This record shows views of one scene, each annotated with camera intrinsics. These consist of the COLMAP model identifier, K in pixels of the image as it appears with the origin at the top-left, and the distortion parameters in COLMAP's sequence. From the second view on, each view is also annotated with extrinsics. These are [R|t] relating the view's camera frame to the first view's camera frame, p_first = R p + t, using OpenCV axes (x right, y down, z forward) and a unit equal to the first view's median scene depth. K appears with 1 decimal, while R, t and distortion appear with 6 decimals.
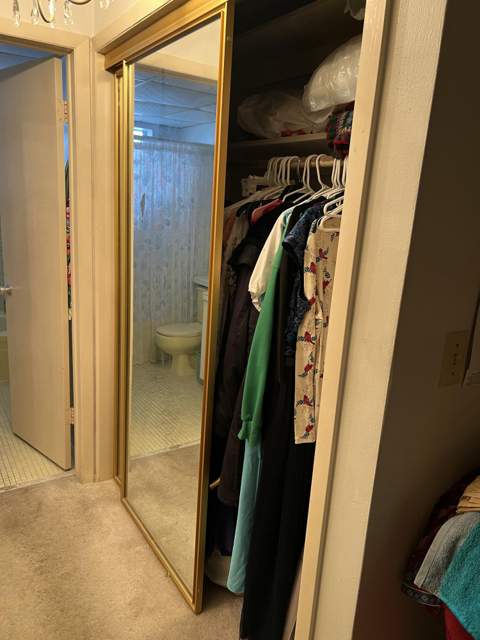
lens RADIAL K [[480.8, 0, 242.1], [0, 480.8, 334.2], [0, 0, 1]] dist [0.060817, -0.071790]
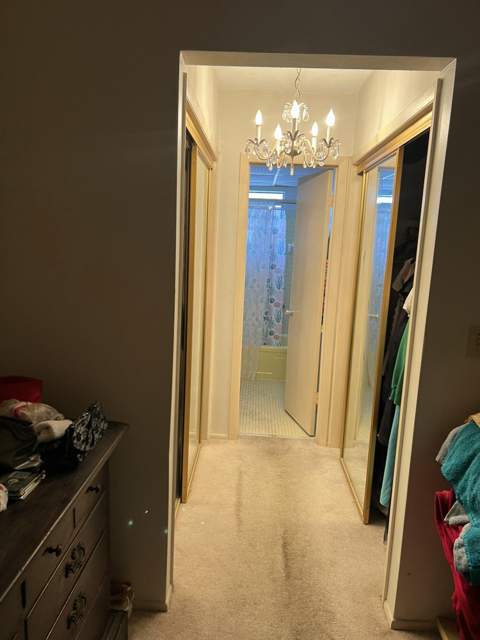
lens RADIAL K [[480.8, 0, 238.5], [0, 480.8, 319.4], [0, 0, 1]] dist [0.060817, -0.071790]
pose [[0.814265, 0.055125, -0.577870, 0.315480], [-0.128699, 0.987850, -0.087113, 0.100084], [0.566047, 0.145304, 0.811466, -0.393729]]
